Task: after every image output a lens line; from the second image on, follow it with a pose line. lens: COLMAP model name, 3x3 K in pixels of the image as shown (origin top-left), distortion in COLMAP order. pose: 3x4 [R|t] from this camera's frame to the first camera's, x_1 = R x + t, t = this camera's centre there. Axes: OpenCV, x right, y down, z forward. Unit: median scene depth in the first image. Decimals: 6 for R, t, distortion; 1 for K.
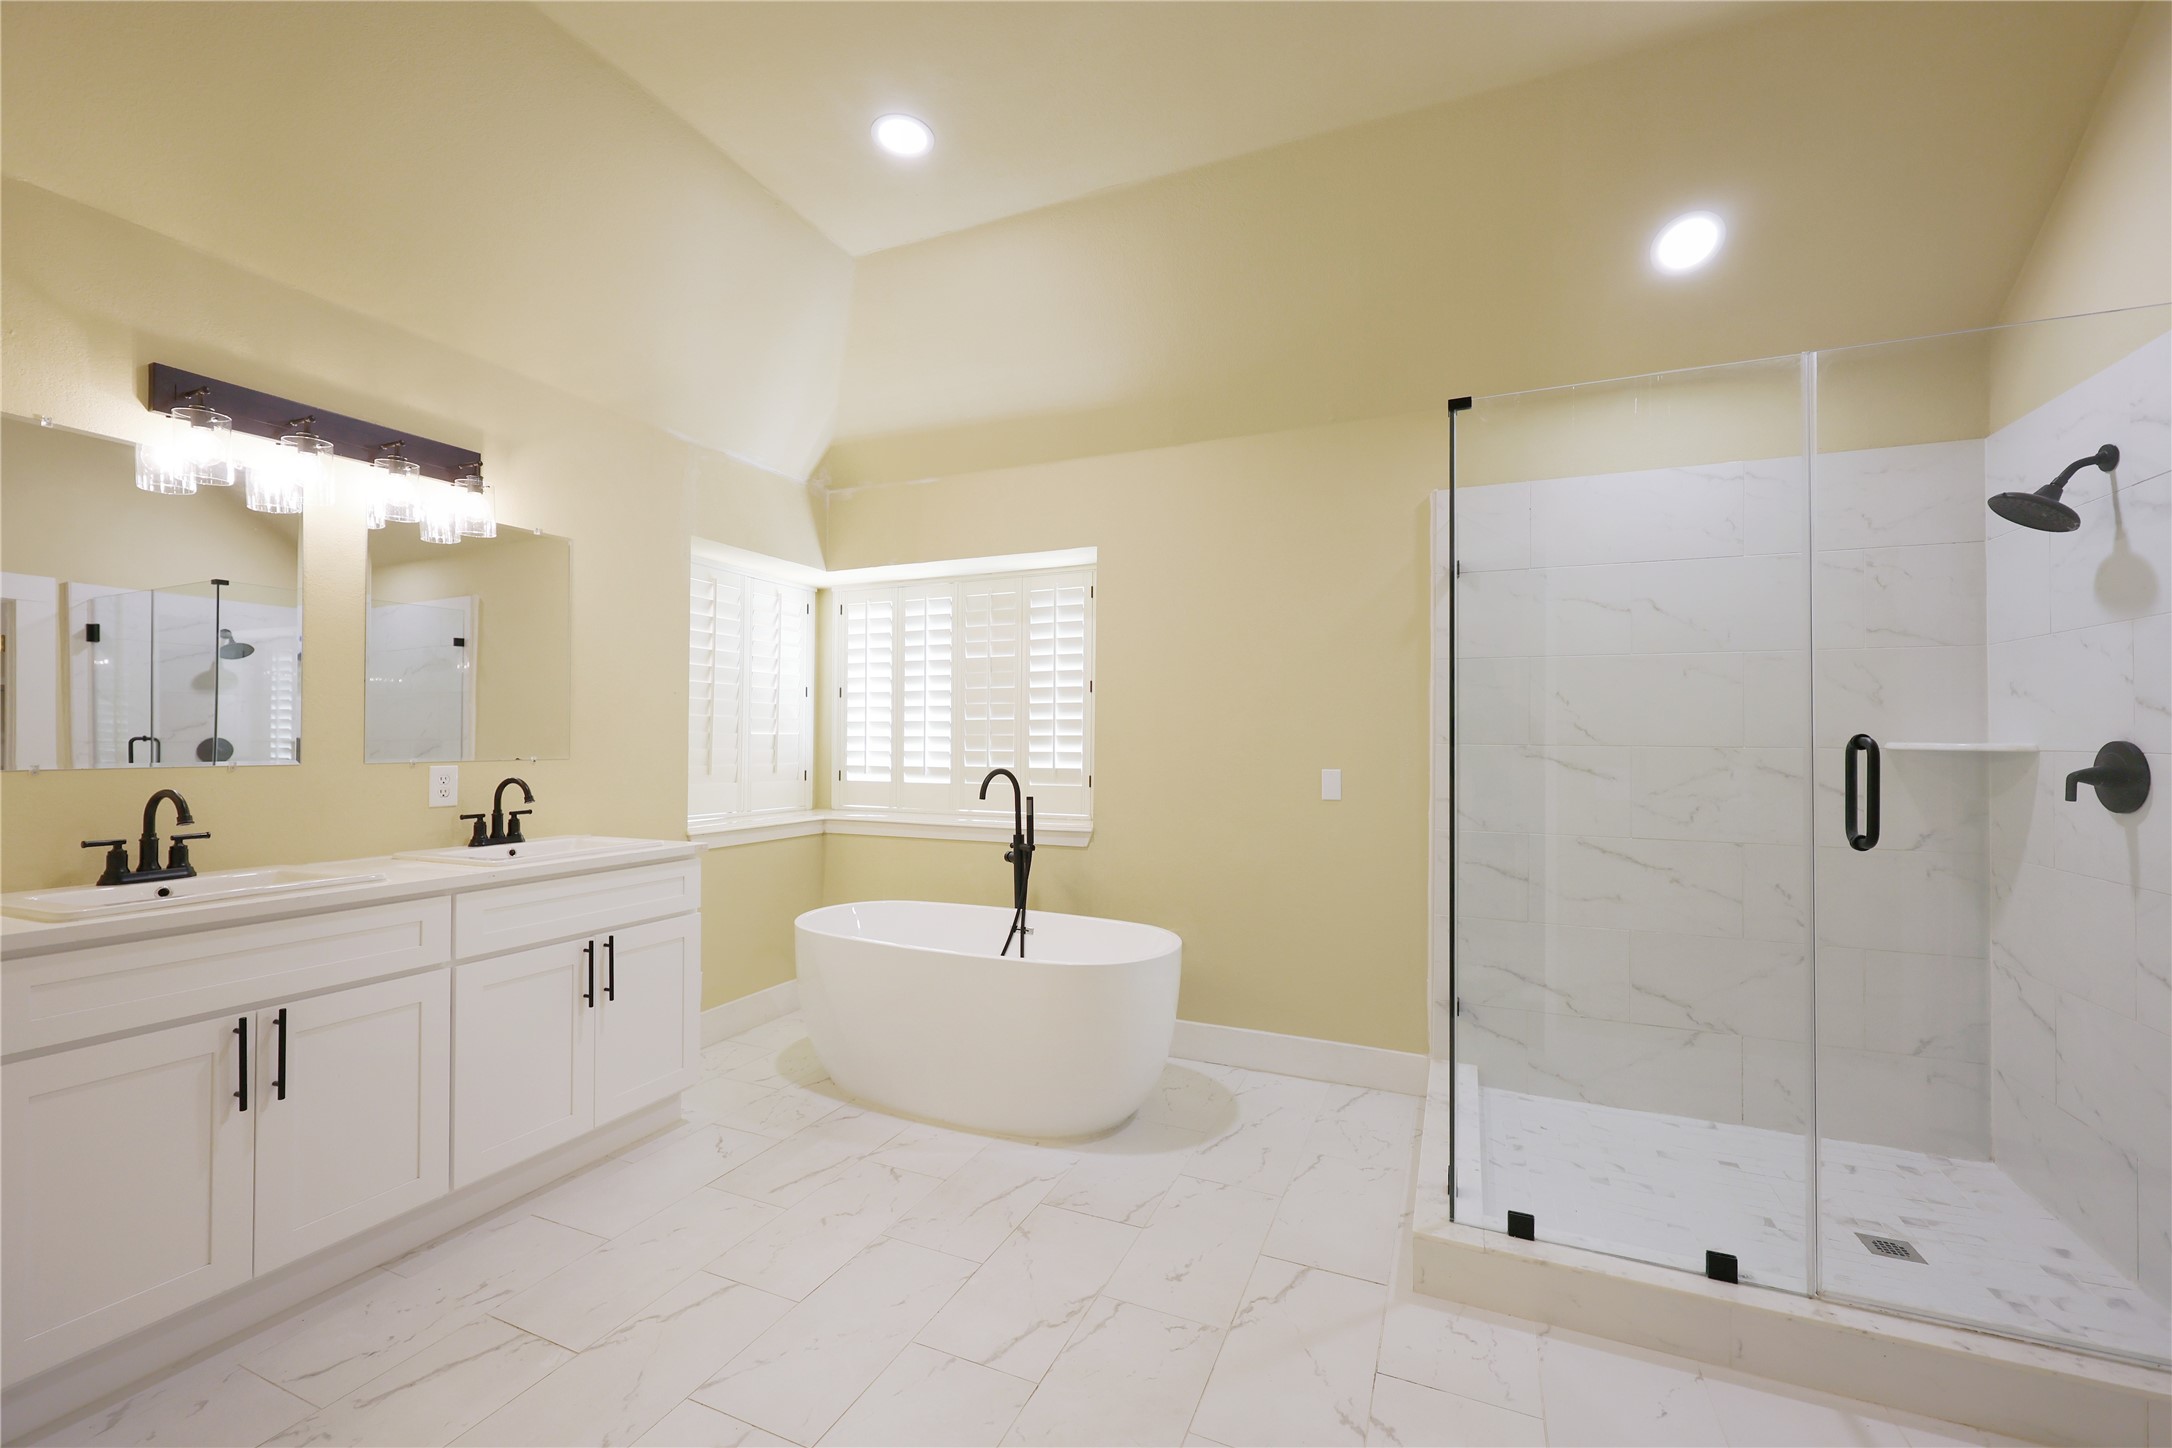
lens RADIAL K [[873.6, 0, 1086.0], [0, 873.6, 724.0], [0, 0, 1]] dist [0.001870, 0.000069]
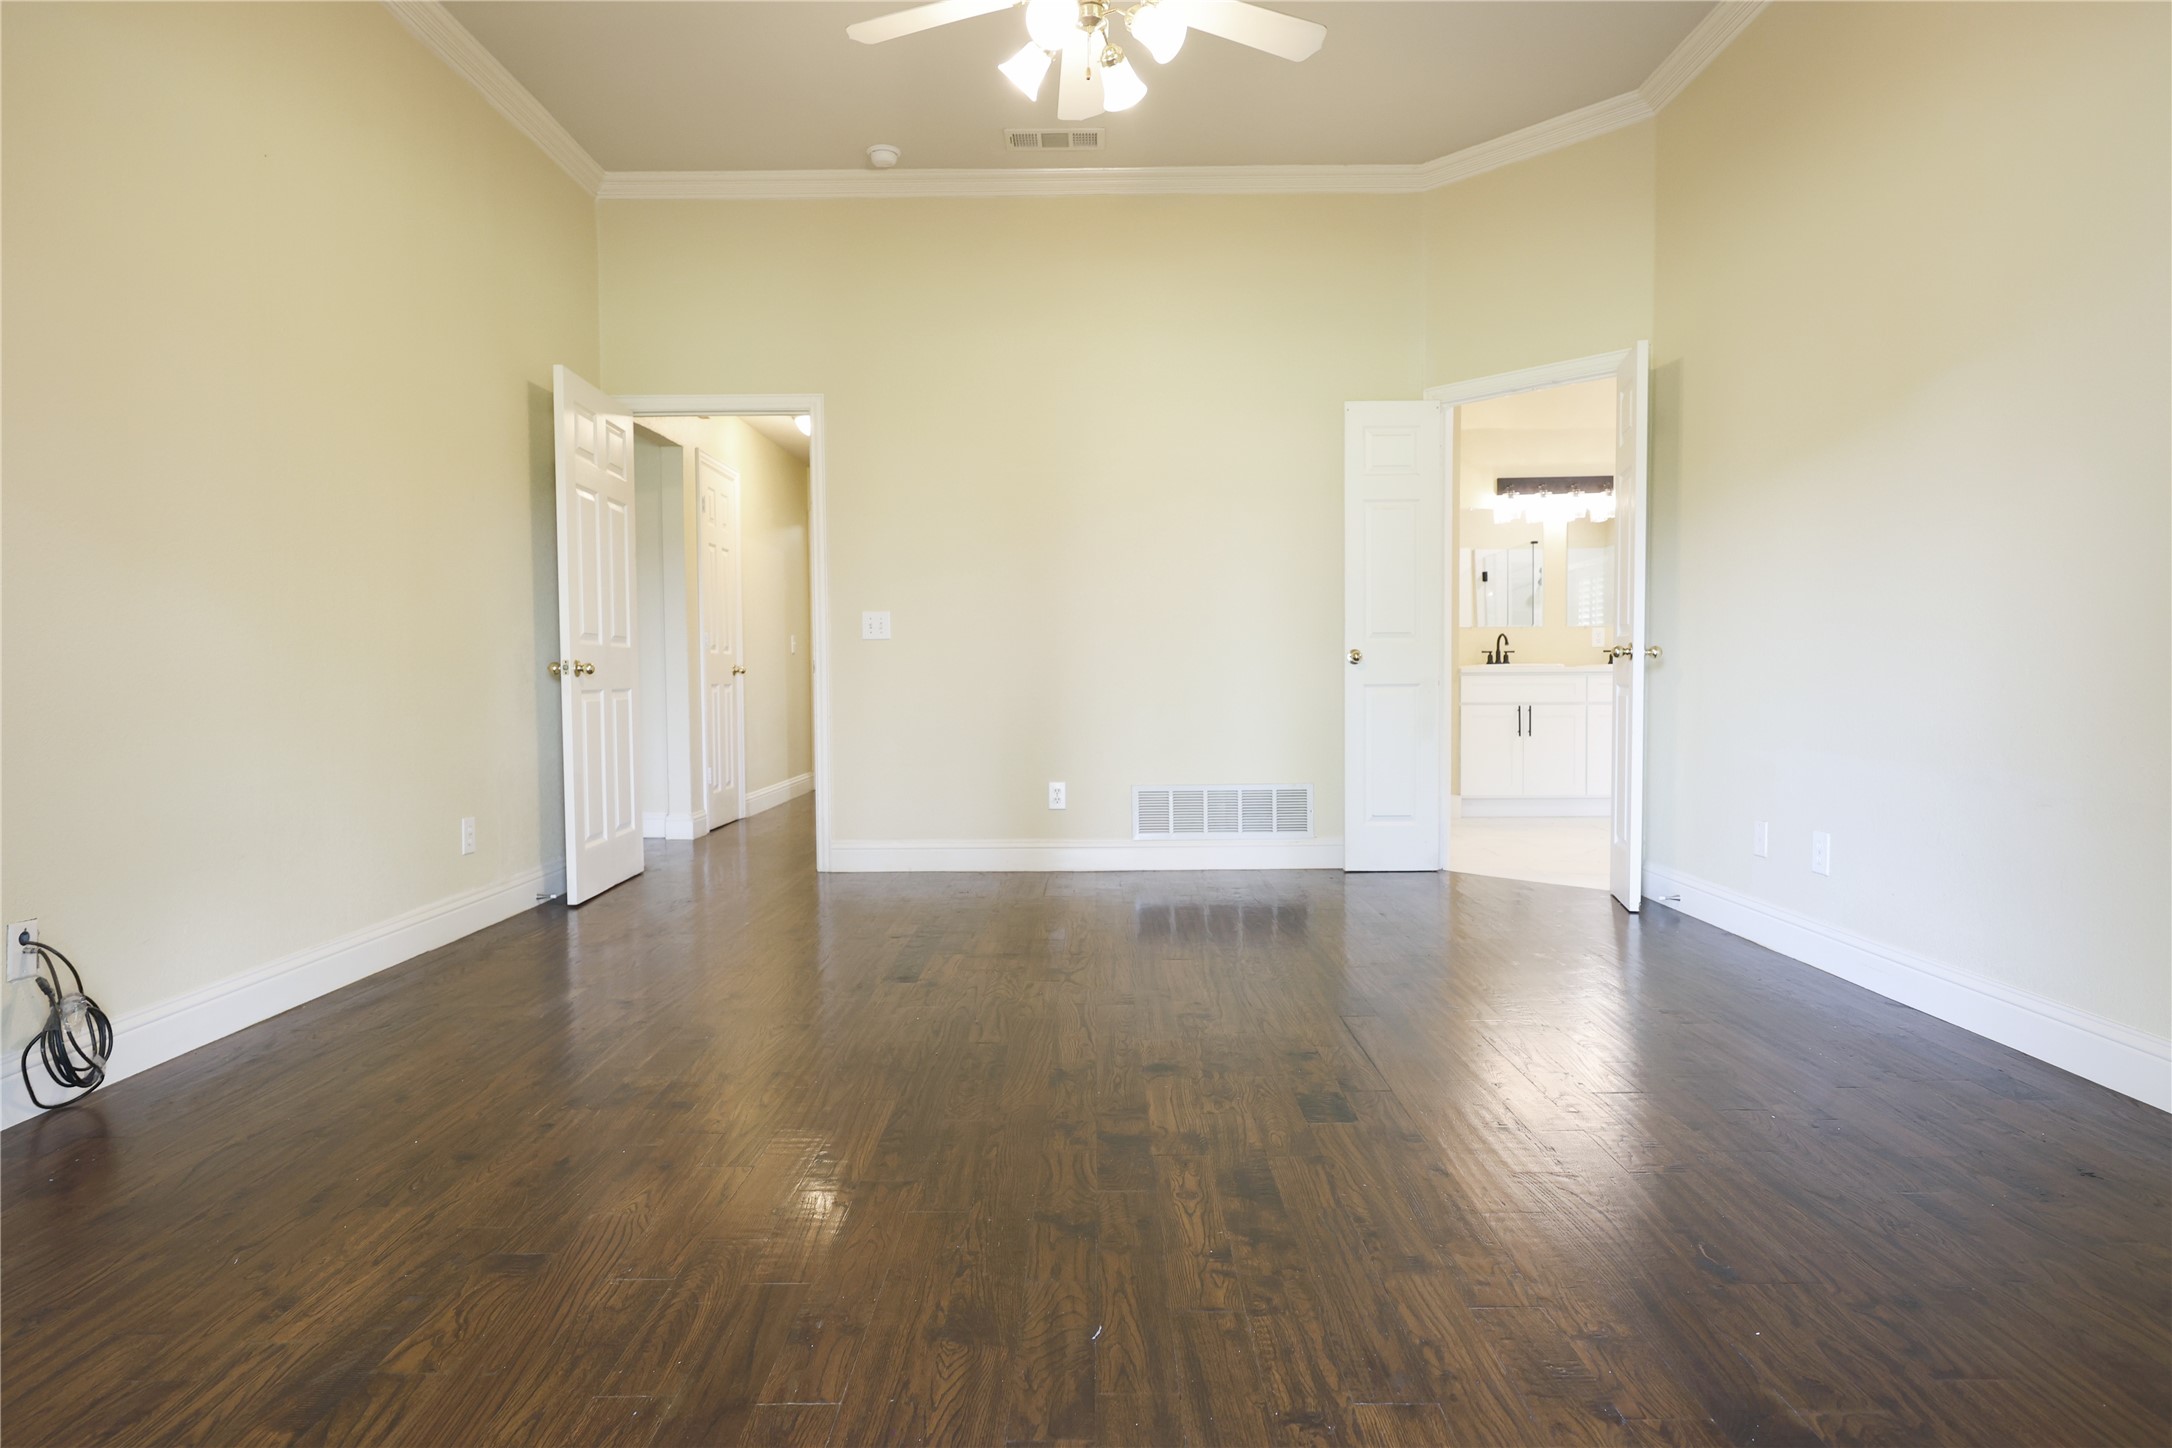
lens RADIAL K [[1228.1, 0, 1086.0], [0, 1228.1, 724.0], [0, 0, 1]] dist [0.000711, 0.001148]
pose [[0.396615, 0.032259, -0.917418, 1.884678], [0.017863, 0.998922, 0.042847, 0.161853], [0.917811, -0.033382, 0.395611, -1.653642]]
